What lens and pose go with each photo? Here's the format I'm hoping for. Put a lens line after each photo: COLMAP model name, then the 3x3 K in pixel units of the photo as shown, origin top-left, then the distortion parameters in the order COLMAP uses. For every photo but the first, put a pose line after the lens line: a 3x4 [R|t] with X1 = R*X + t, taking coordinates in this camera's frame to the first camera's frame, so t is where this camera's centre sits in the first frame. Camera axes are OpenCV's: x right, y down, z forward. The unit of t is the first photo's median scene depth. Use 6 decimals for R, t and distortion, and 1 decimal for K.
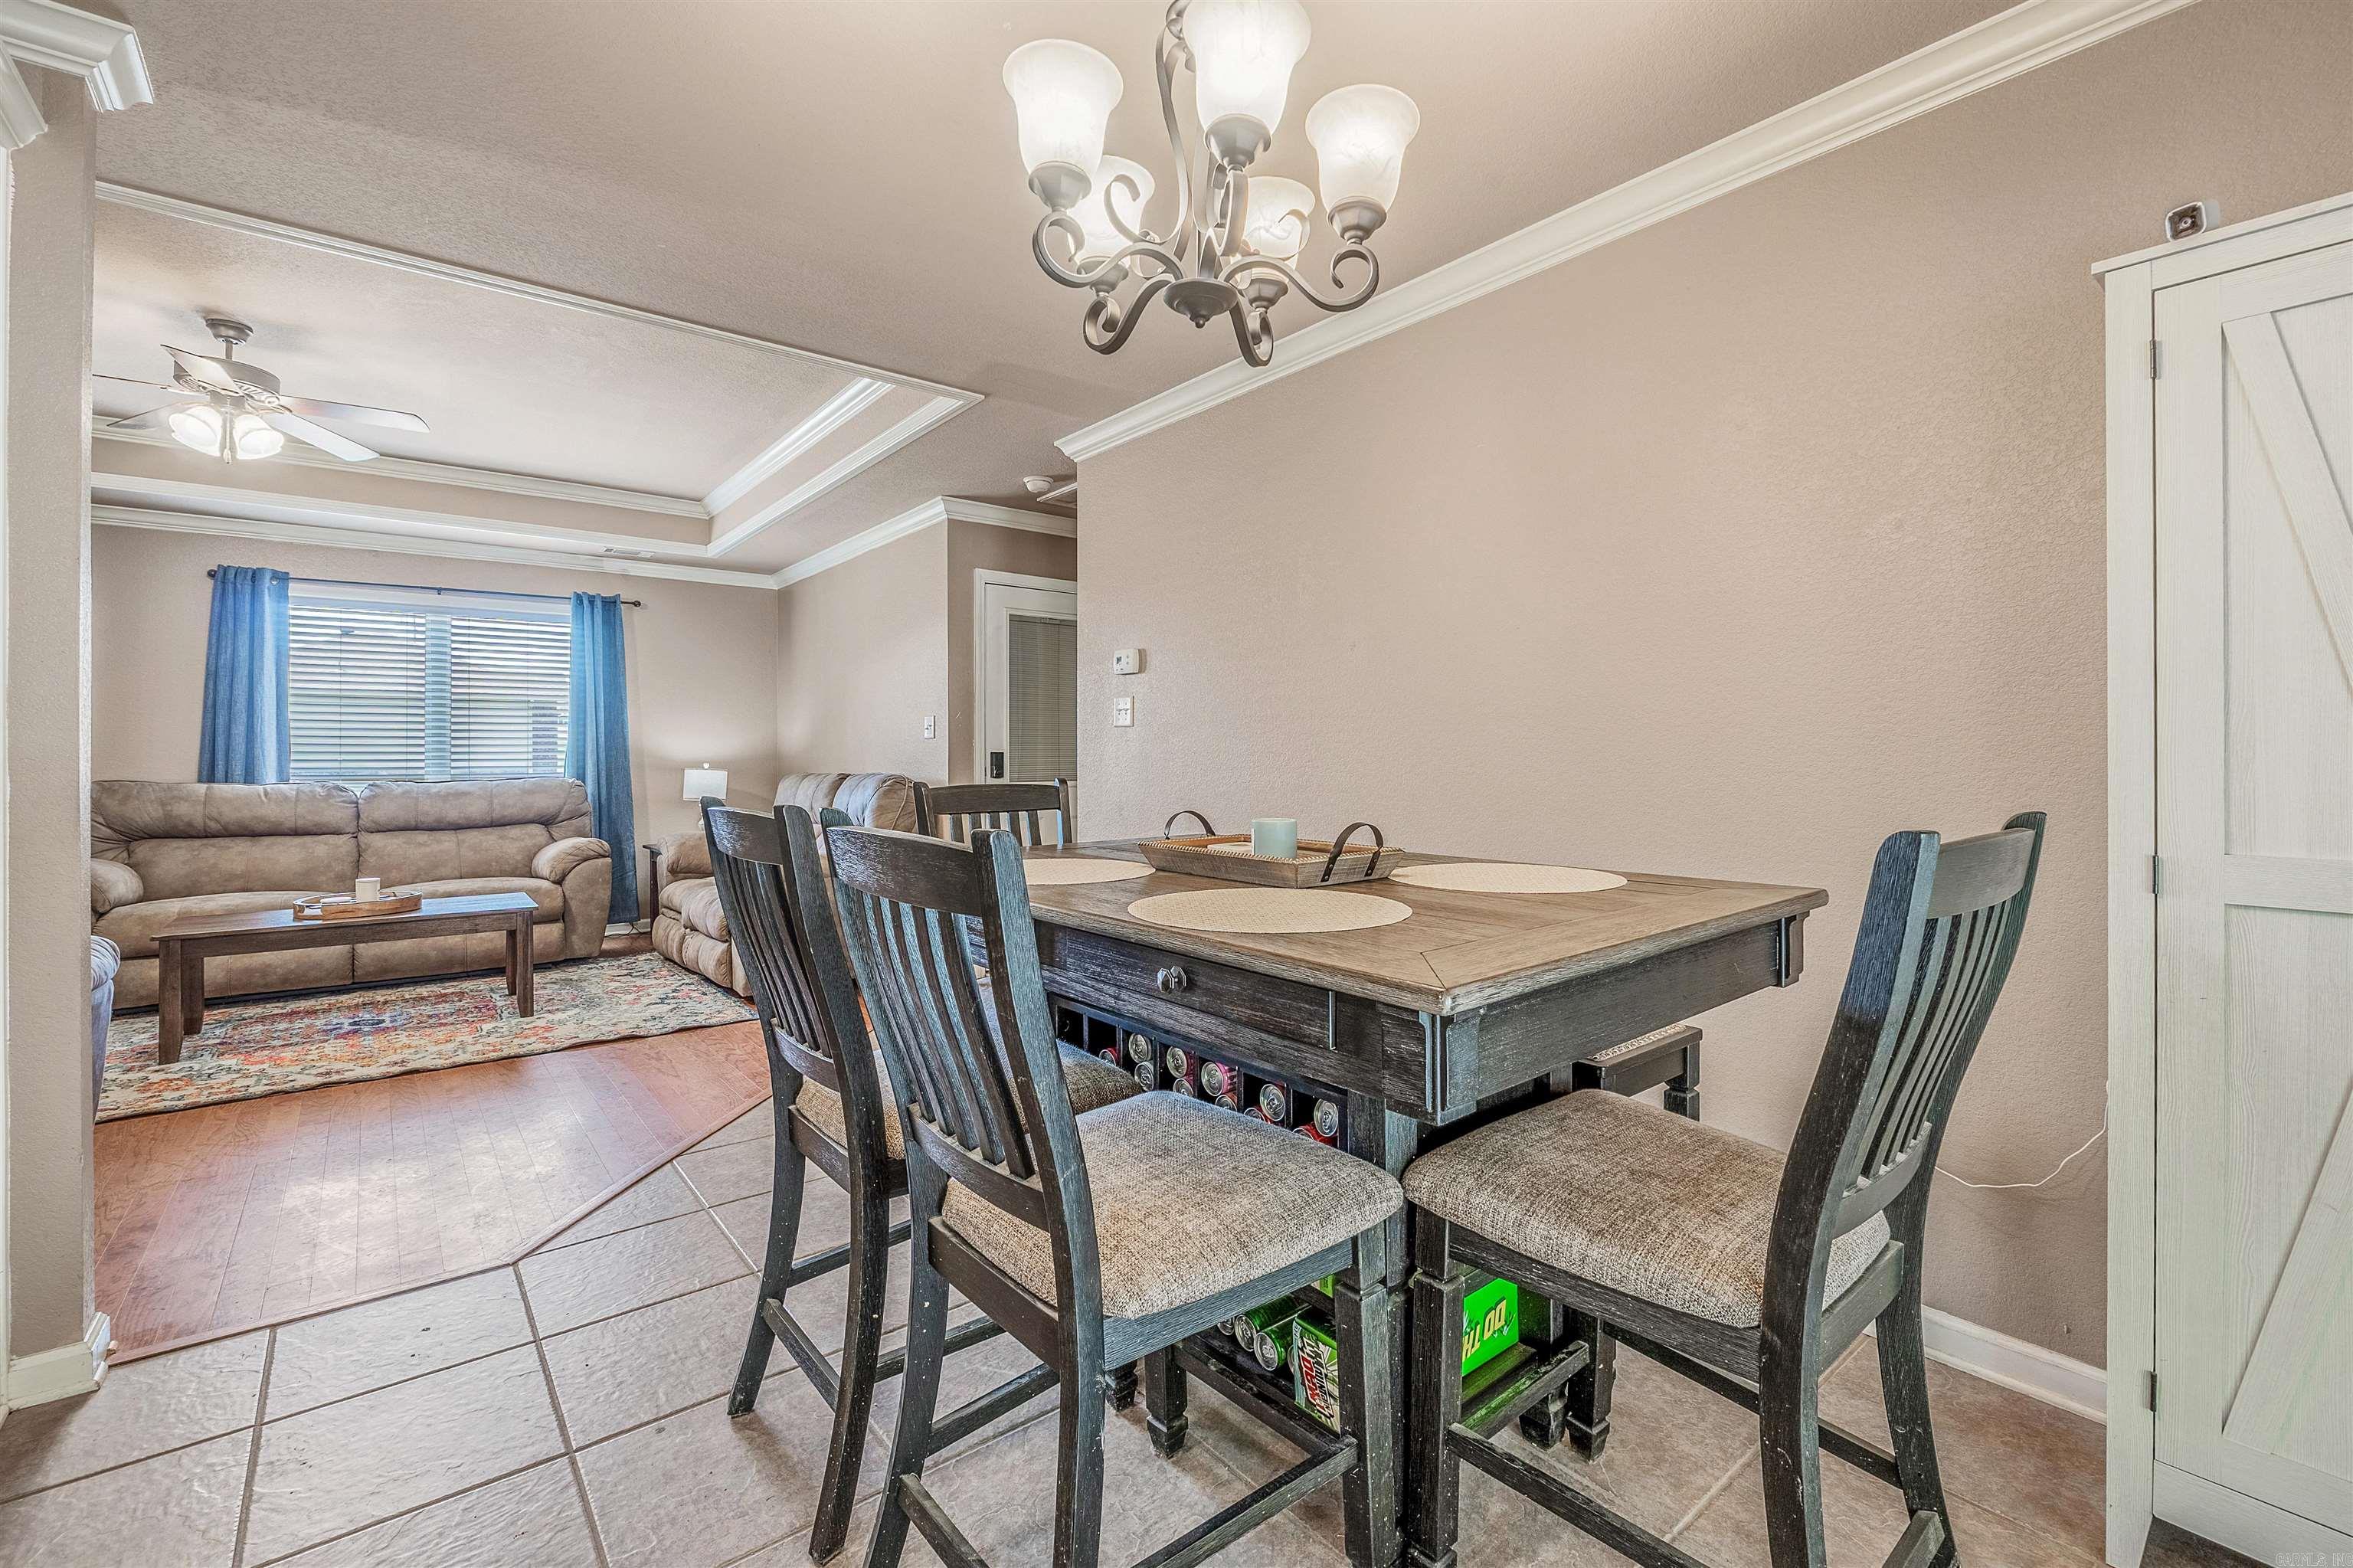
lens RADIAL K [[1015.7, 0, 1187.7], [0, 1015.7, 754.0], [0, 0, 1]] dist [-0.008206, -0.000478]
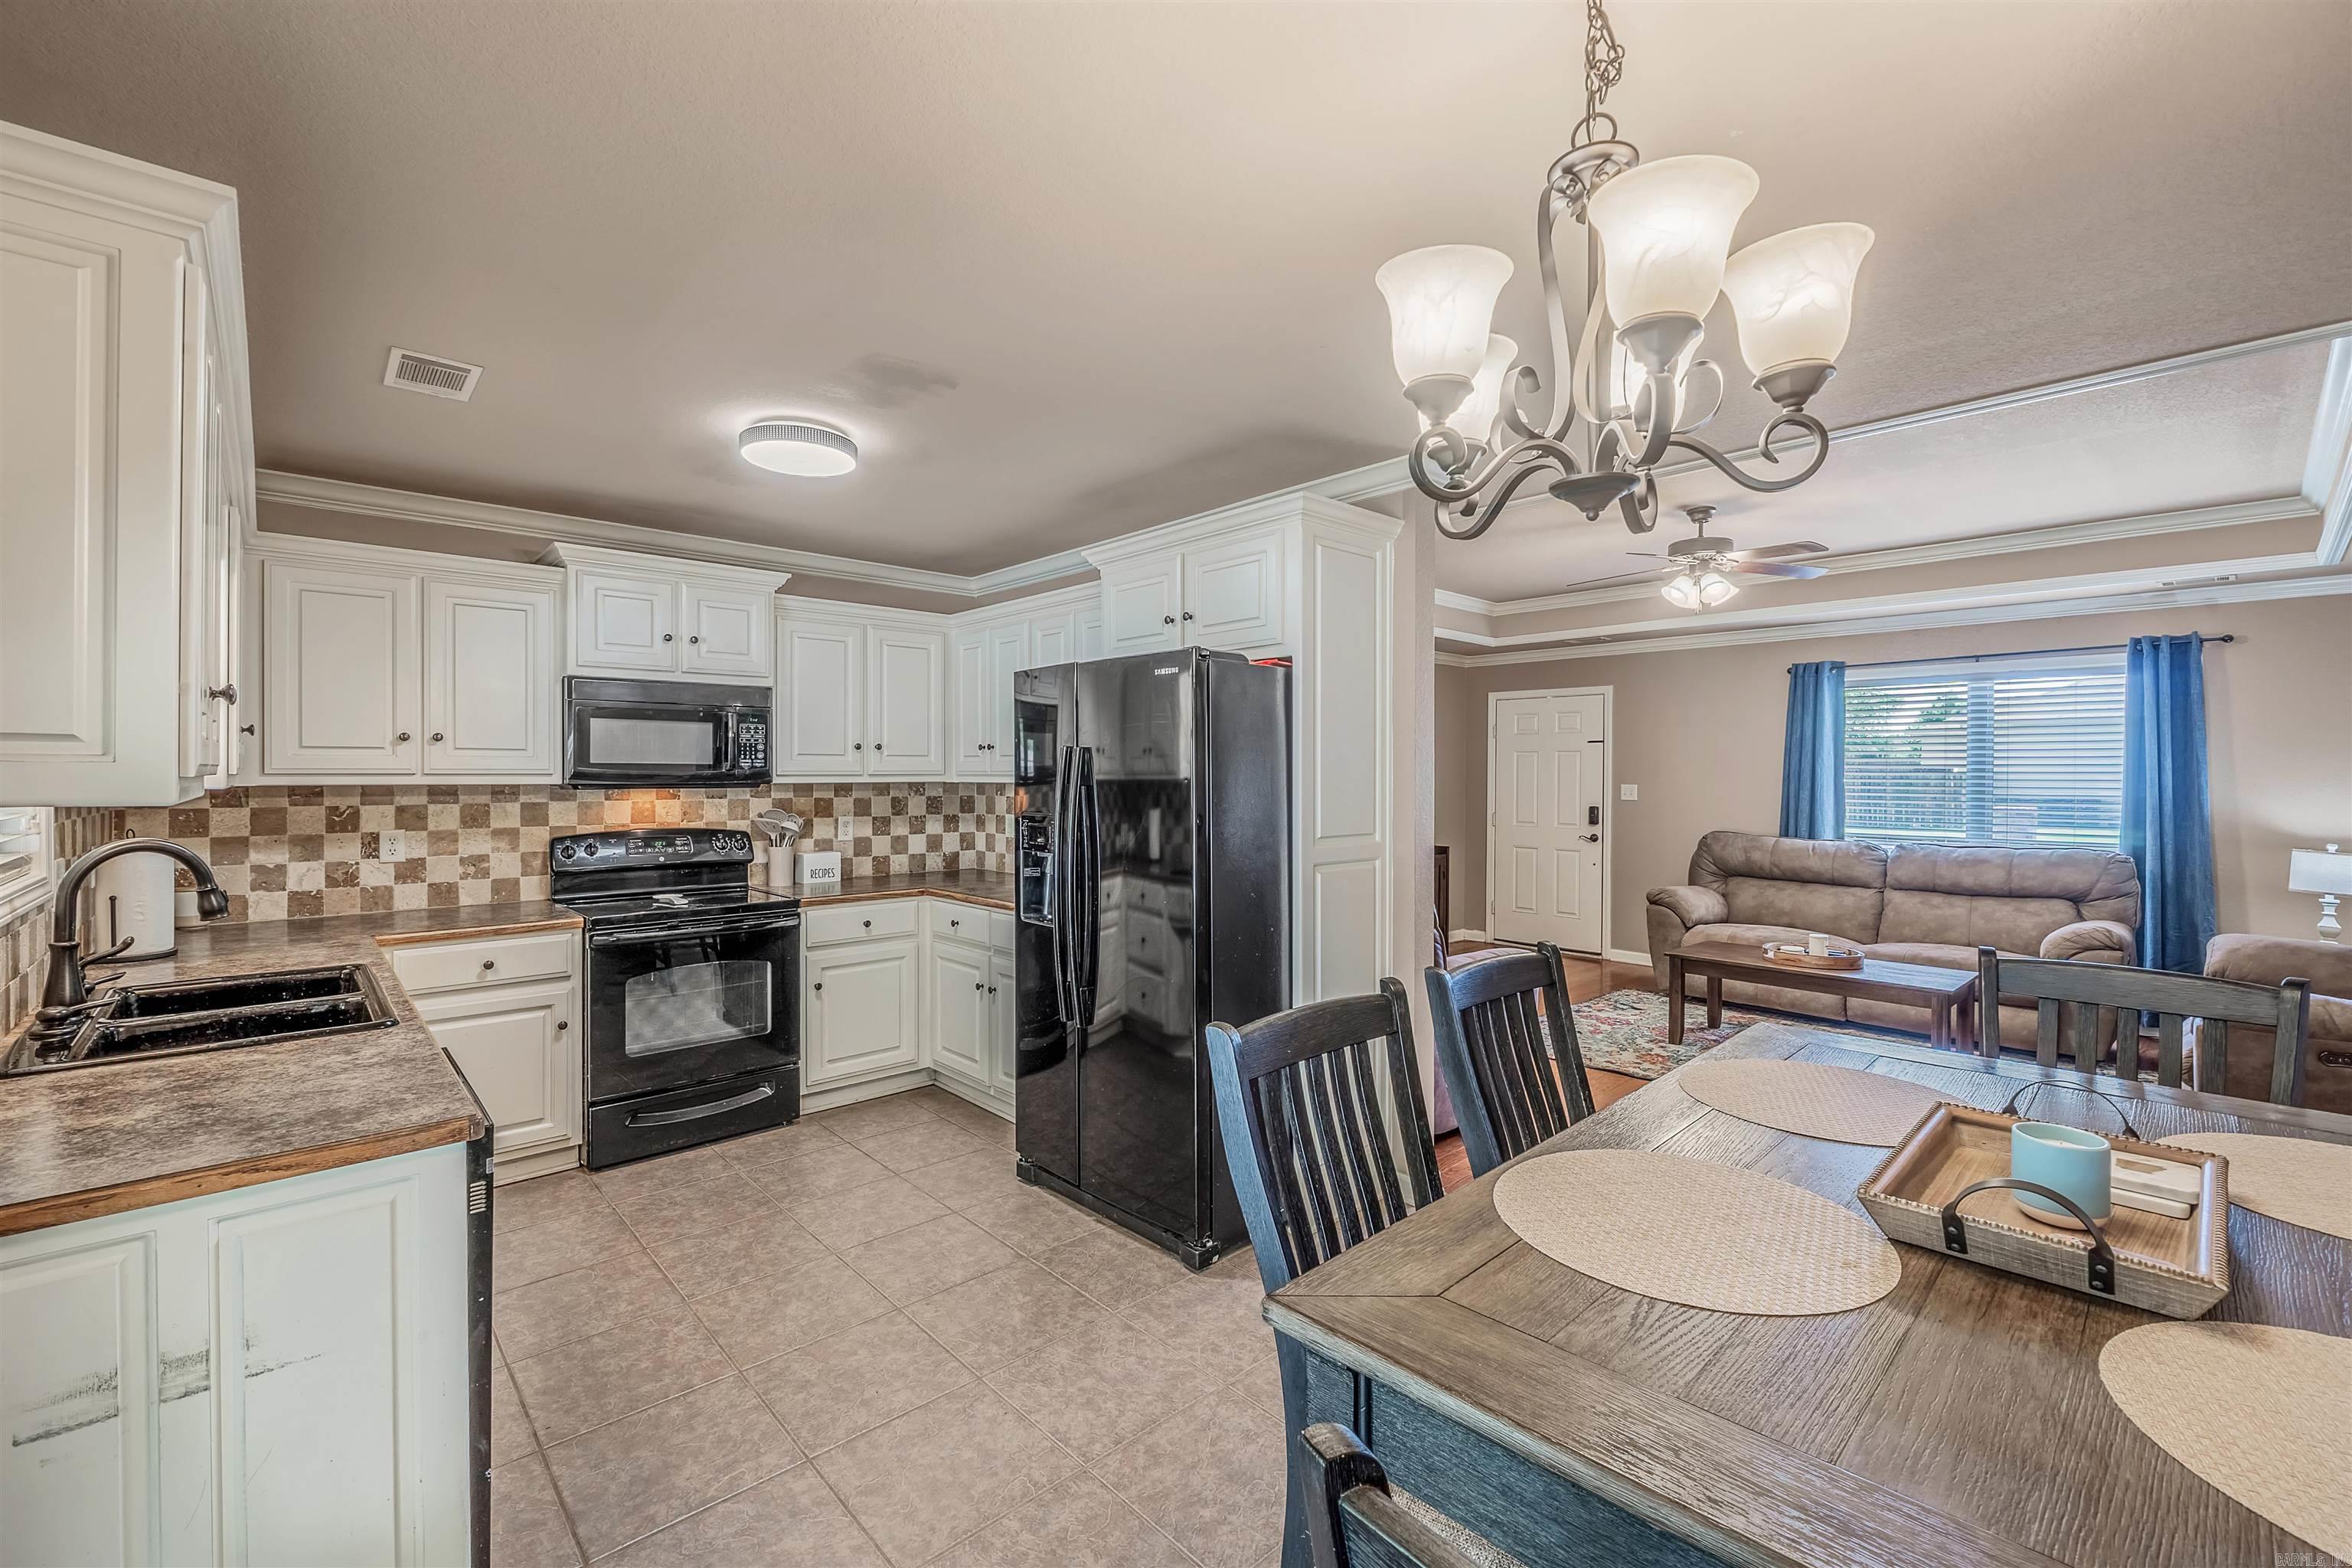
lens RADIAL K [[986.6, 0, 1173.8], [0, 986.6, 774.5], [0, 0, 1]] dist [-0.004790, -0.000625]
pose [[0.056822, 0.004701, -0.998373, 0.227142], [-0.002642, 0.999986, 0.004558, -0.052173], [0.998381, 0.002379, 0.056833, 0.151739]]
